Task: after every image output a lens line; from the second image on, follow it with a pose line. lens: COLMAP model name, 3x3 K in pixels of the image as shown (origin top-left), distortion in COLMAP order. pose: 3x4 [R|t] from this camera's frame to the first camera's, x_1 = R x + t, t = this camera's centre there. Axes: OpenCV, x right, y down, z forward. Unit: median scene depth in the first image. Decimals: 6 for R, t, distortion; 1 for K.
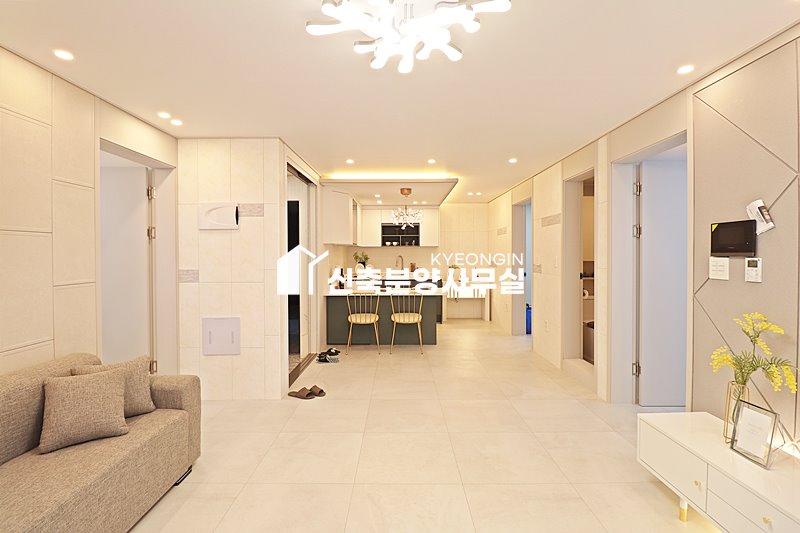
lens RADIAL K [[372.8, 0, 395.3], [0, 372.8, 258.8], [0, 0, 1]] dist [-0.003704, -0.012009]
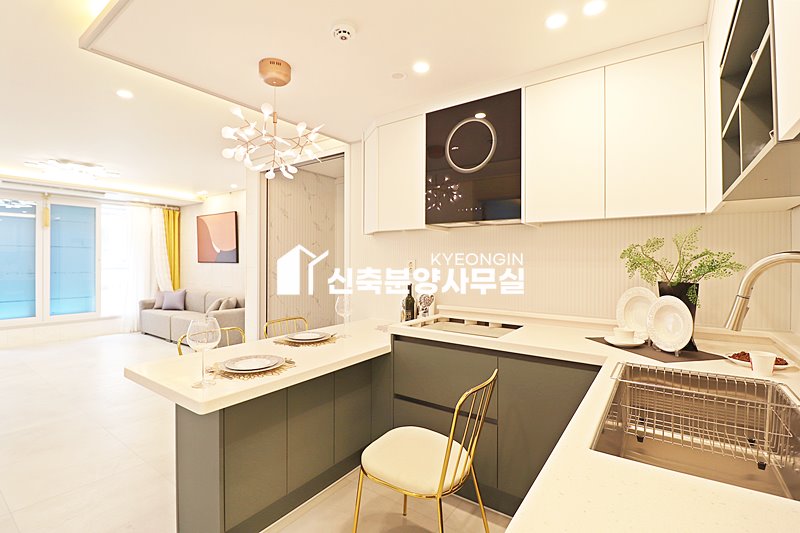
lens RADIAL K [[372.8, 0, 396.4], [0, 372.8, 261.1], [0, 0, 1]] dist [-0.003704, -0.012009]
pose [[-0.580306, 0.003251, -0.814392, 0.391650], [-0.010903, 0.999871, 0.011761, -0.011356], [0.814326, 0.015704, -0.580196, 2.056792]]
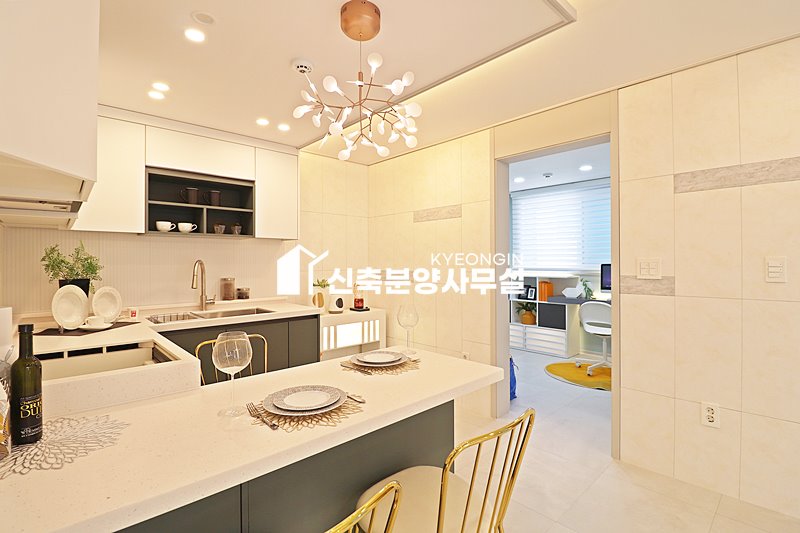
lens RADIAL K [[372.8, 0, 396.9], [0, 372.8, 262.7], [0, 0, 1]] dist [-0.003704, -0.012009]
pose [[0.723656, 0.000148, 0.690161, -0.222007], [0.009237, 0.999908, -0.009901, 0.000175], [-0.690099, 0.013540, 0.723588, 1.247333]]
